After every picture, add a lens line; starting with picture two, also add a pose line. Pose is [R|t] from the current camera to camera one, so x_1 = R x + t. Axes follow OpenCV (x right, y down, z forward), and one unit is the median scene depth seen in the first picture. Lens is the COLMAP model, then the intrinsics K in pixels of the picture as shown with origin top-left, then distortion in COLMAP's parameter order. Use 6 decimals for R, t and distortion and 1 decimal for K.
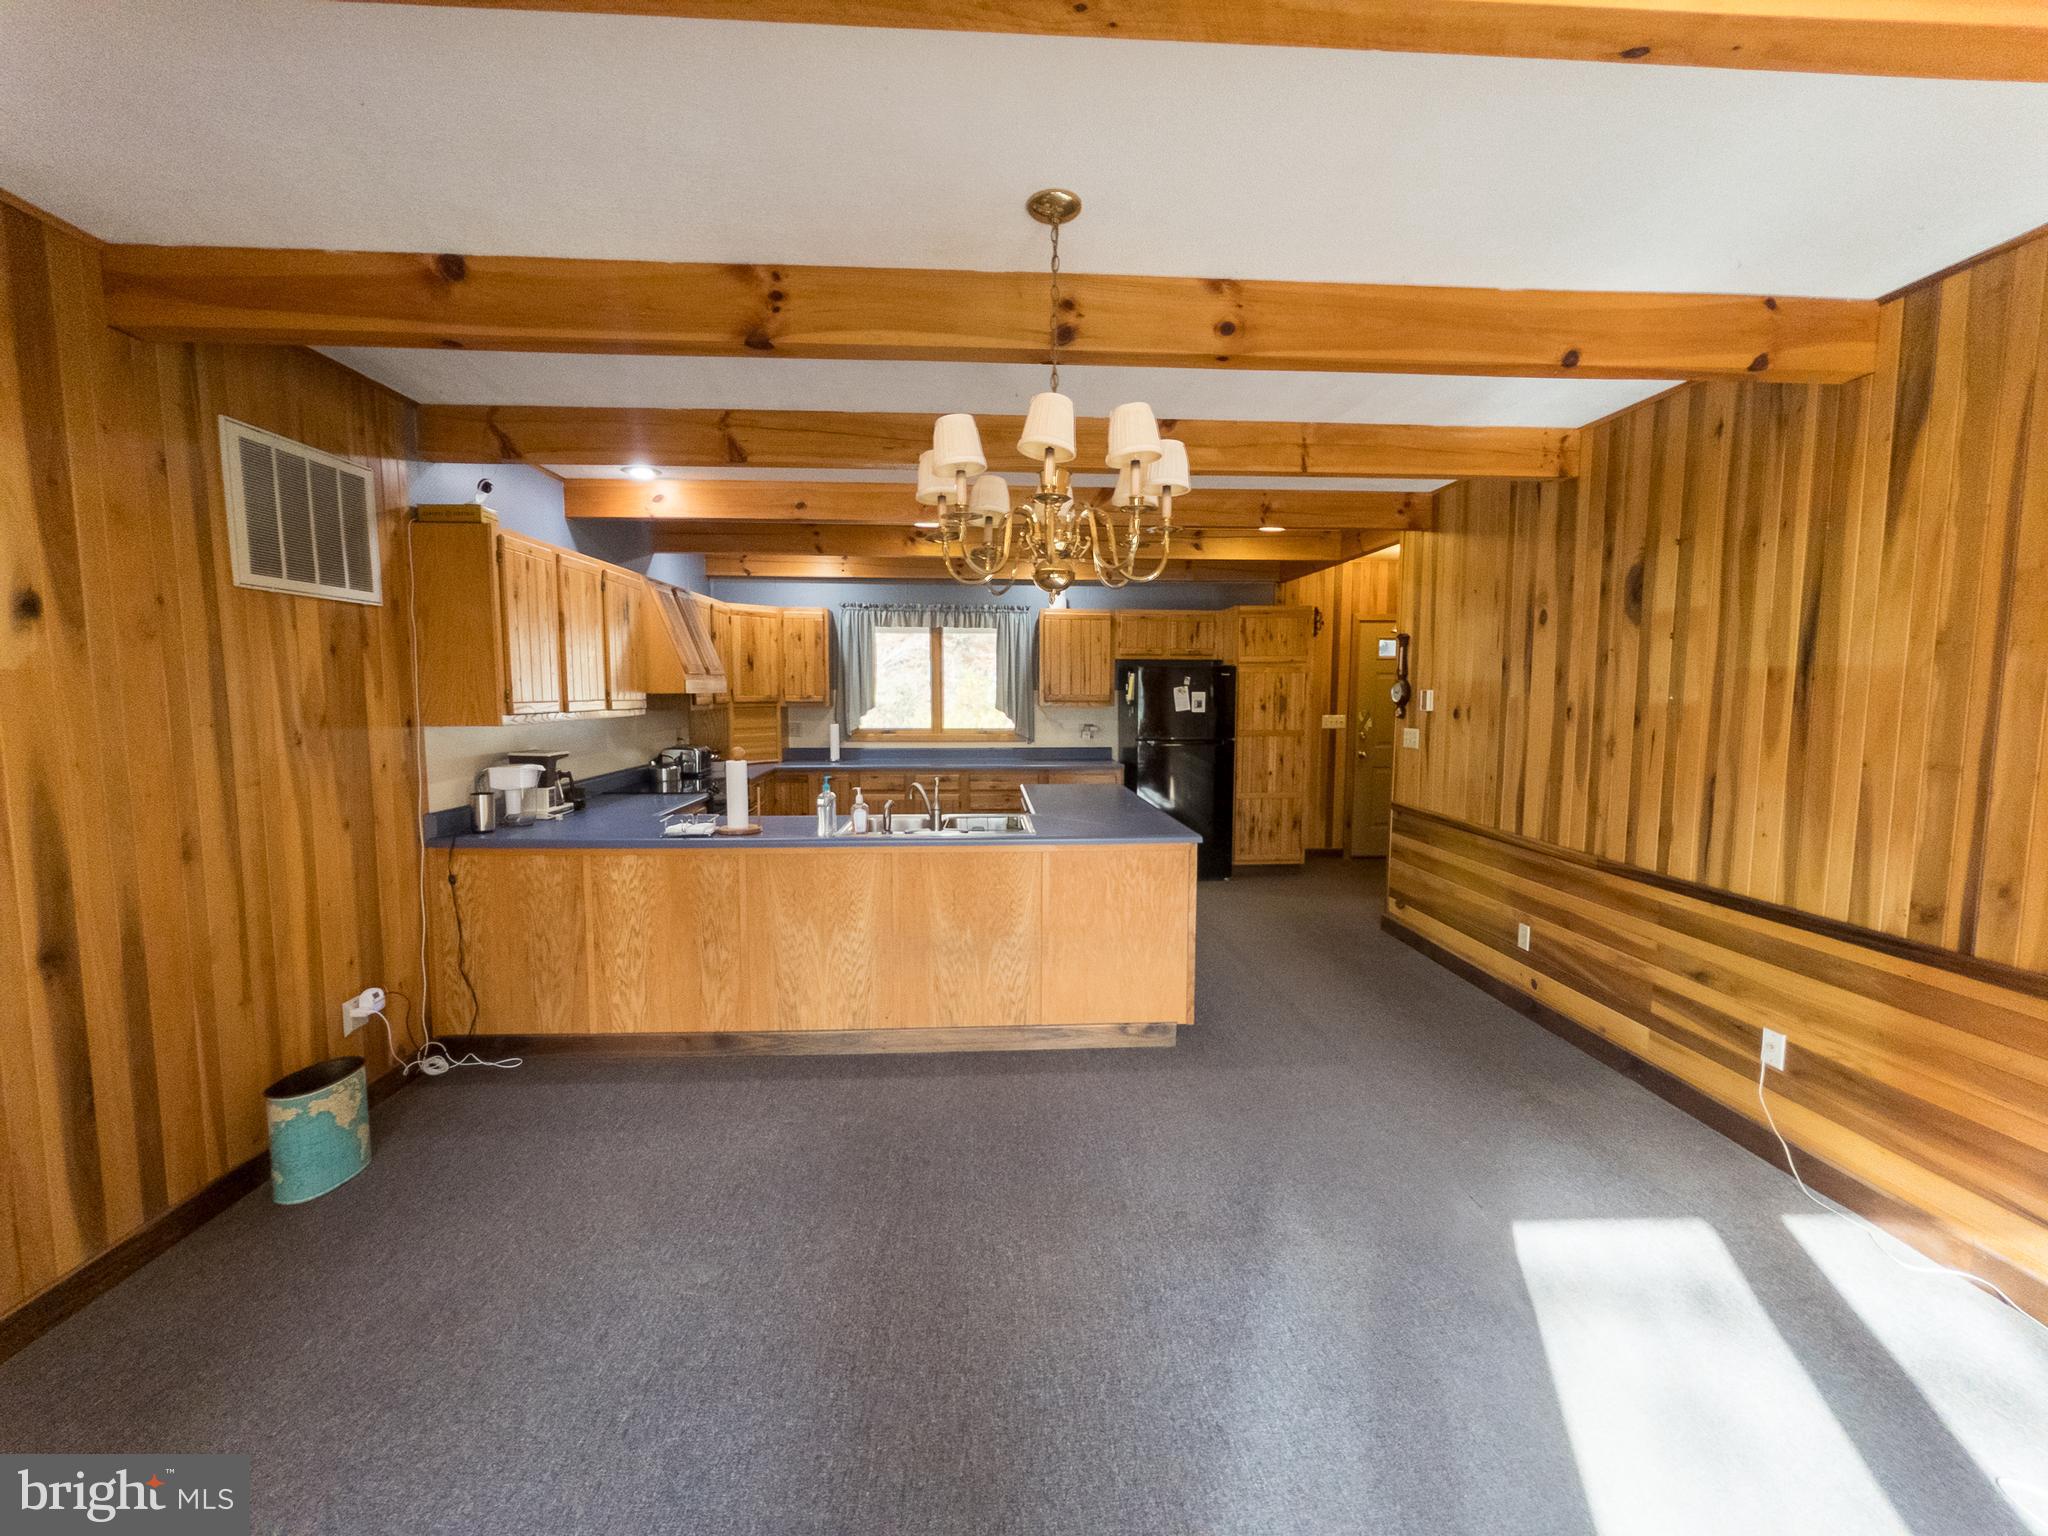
lens RADIAL K [[838.8, 0, 1020.5], [0, 838.8, 771.5], [0, 0, 1]] dist [0.001239, -0.000099]
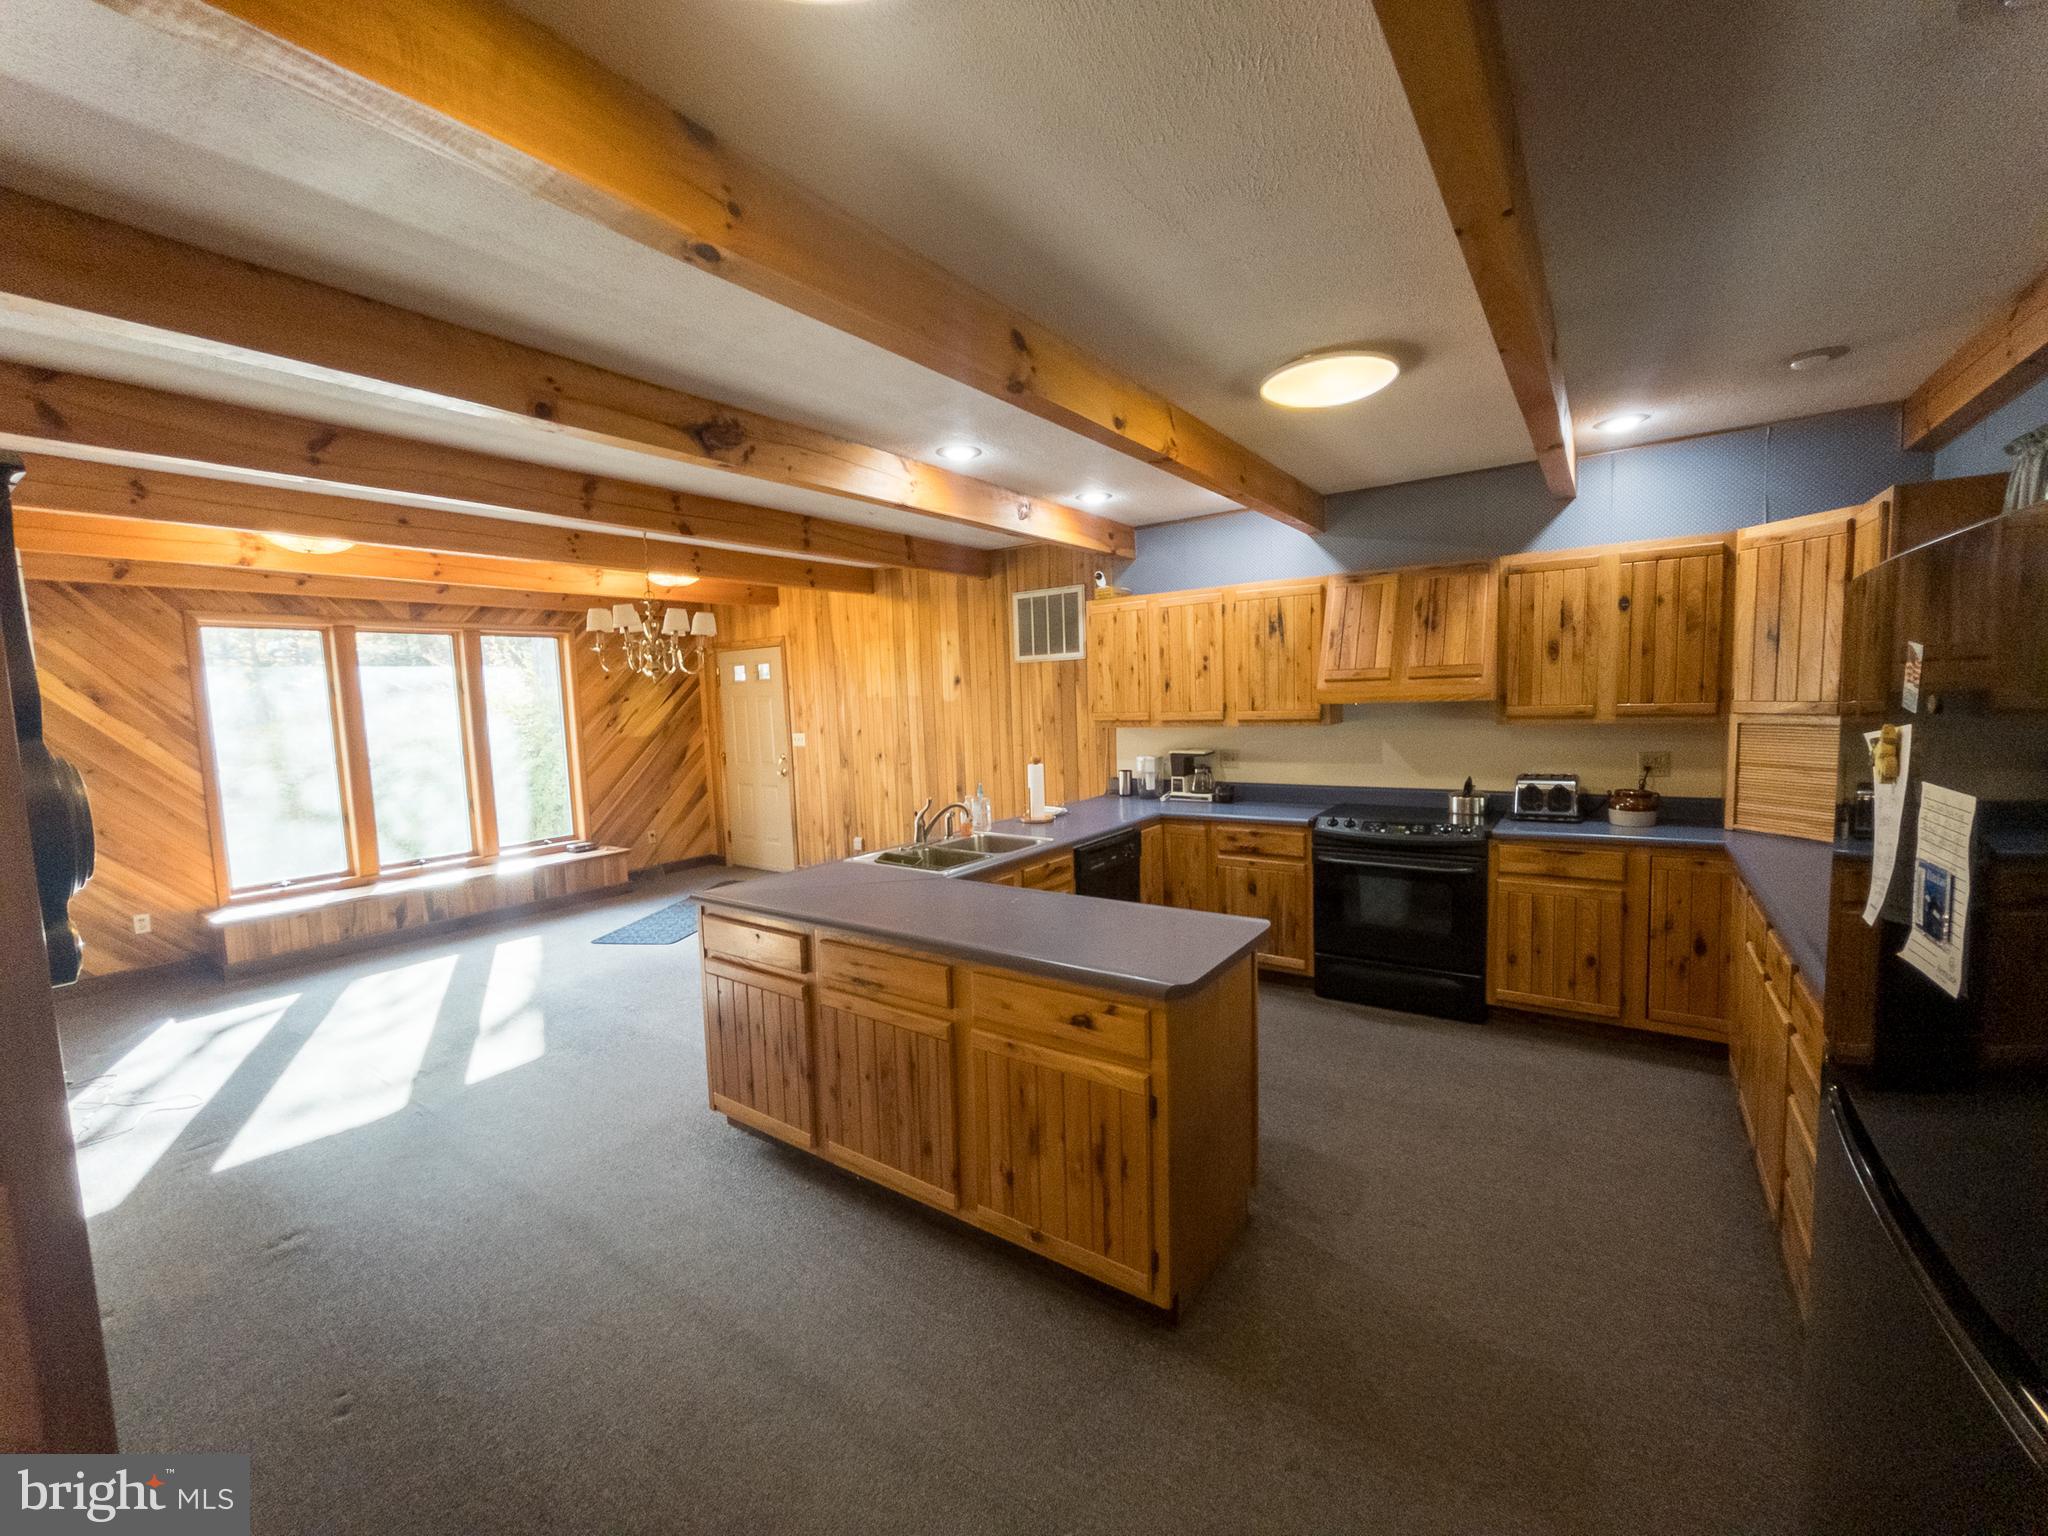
lens RADIAL K [[838.8, 0, 1020.5], [0, 838.8, 770.9], [0, 0, 1]] dist [0.001239, -0.000099]
pose [[-0.630553, 0.092554, -0.770608, 0.867140], [-0.041273, 0.987461, 0.152370, -0.258025], [0.775048, 0.127883, -0.618827, 2.335222]]
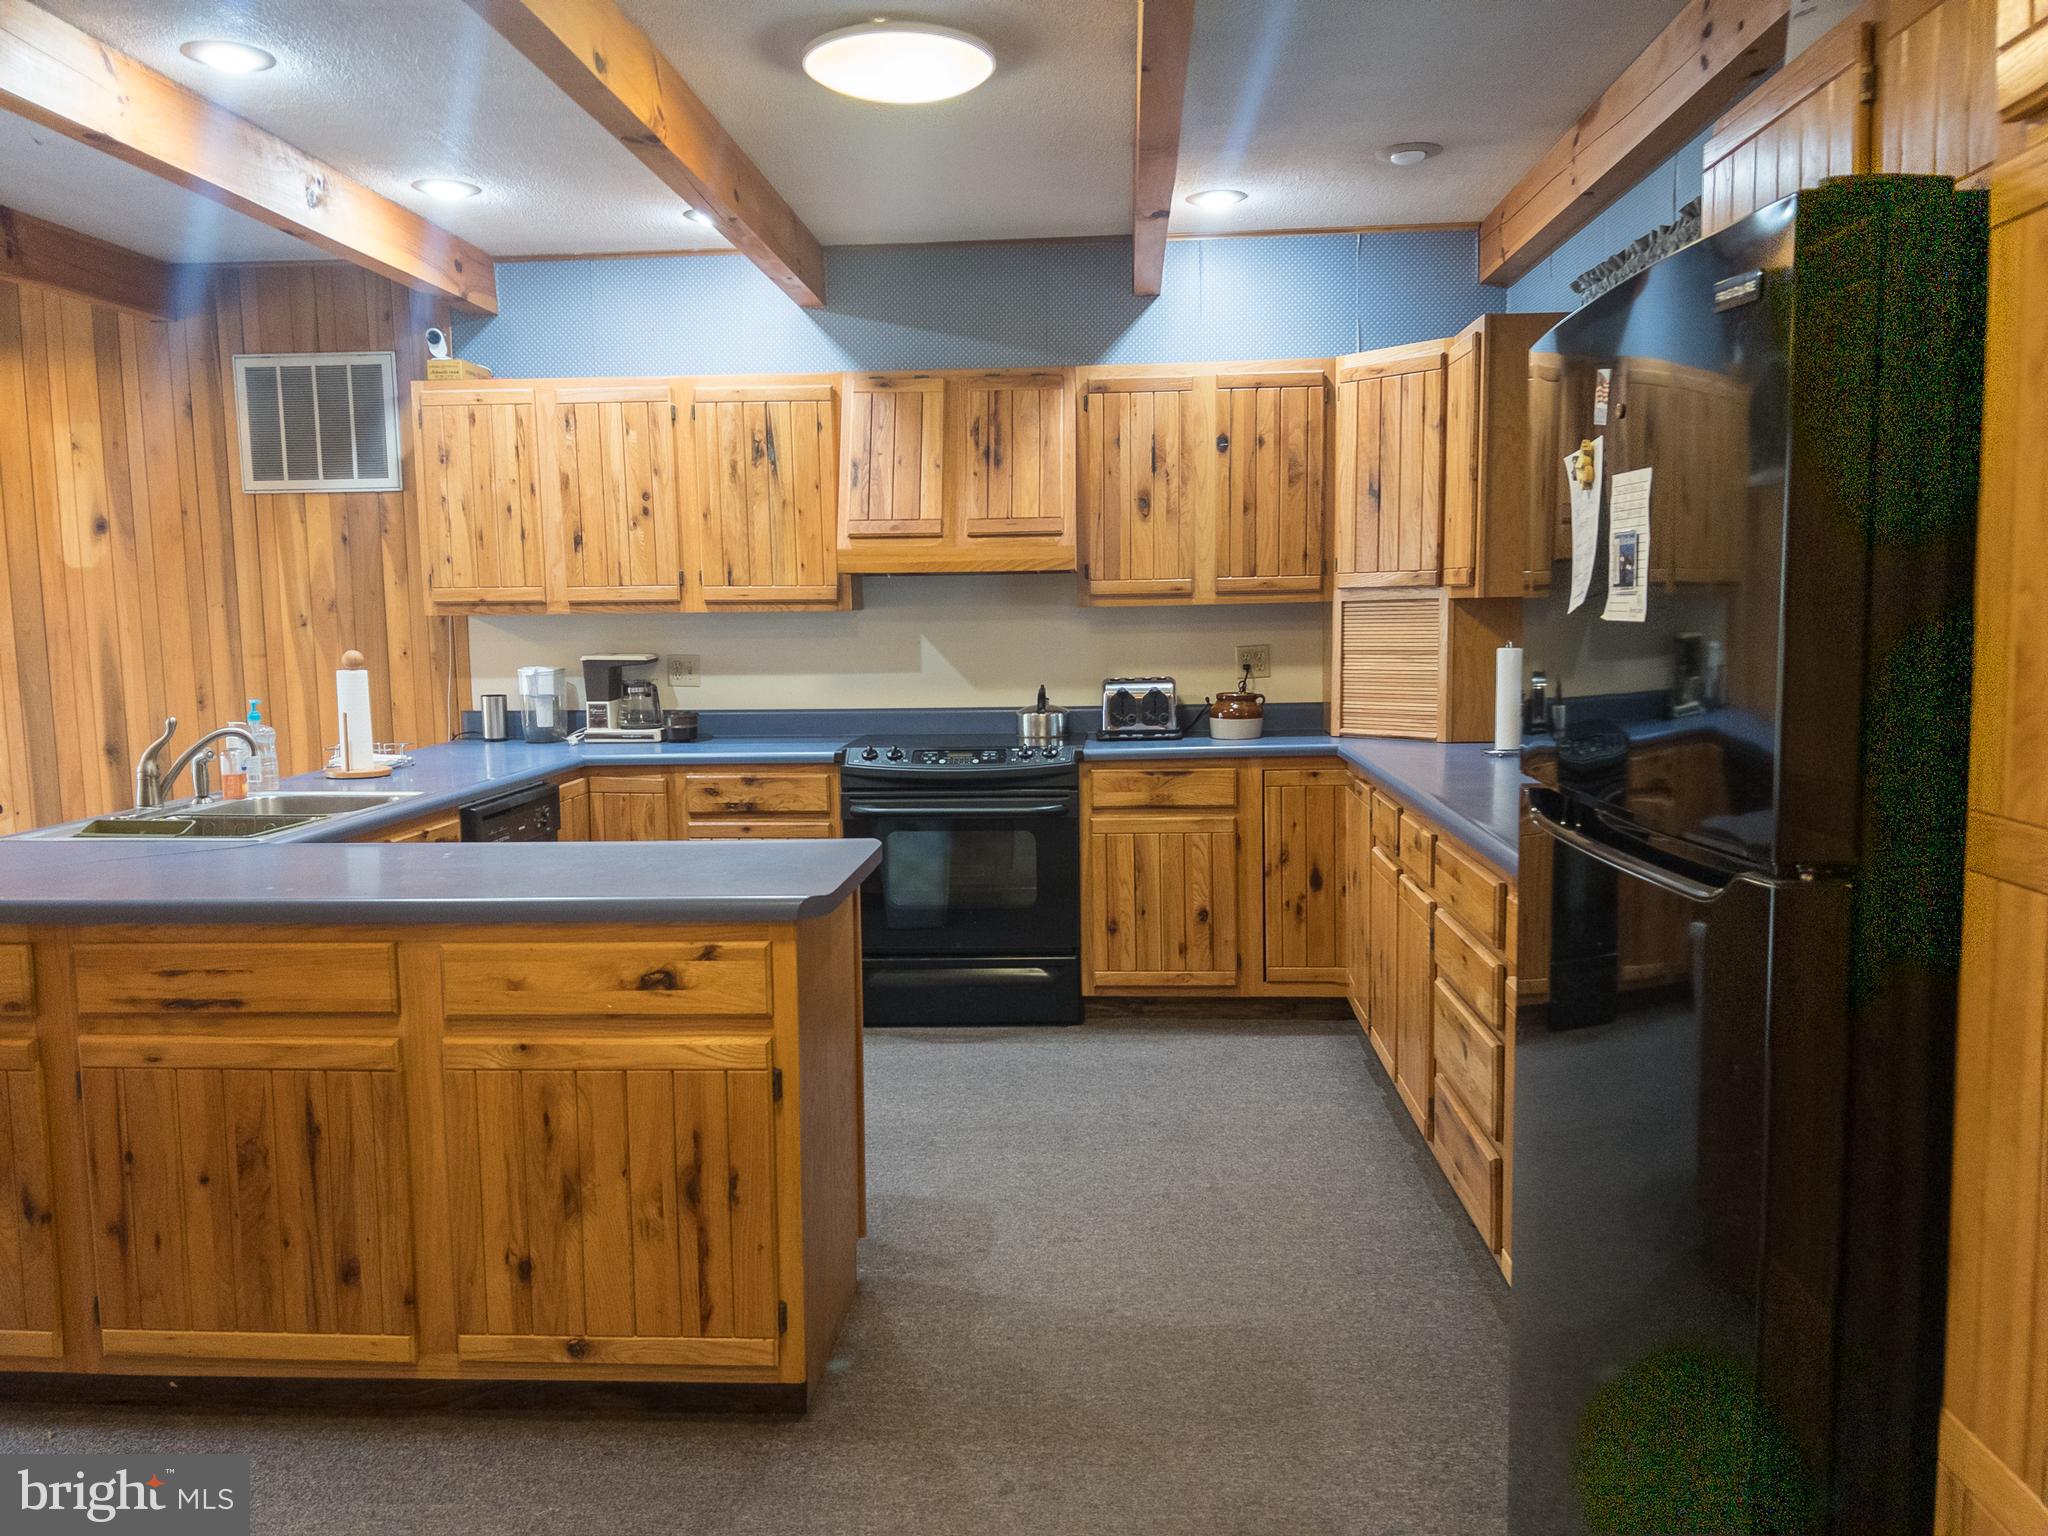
lens RADIAL K [[1558.1, 0, 1032.1], [0, 1558.1, 780.9], [0, 0, 1]] dist [0.057169, -0.058636]
pose [[-0.124828, 0.111267, -0.985920, 1.144440], [-0.081580, 0.989176, 0.121963, -0.164526], [0.988819, 0.095656, -0.114400, 2.246869]]
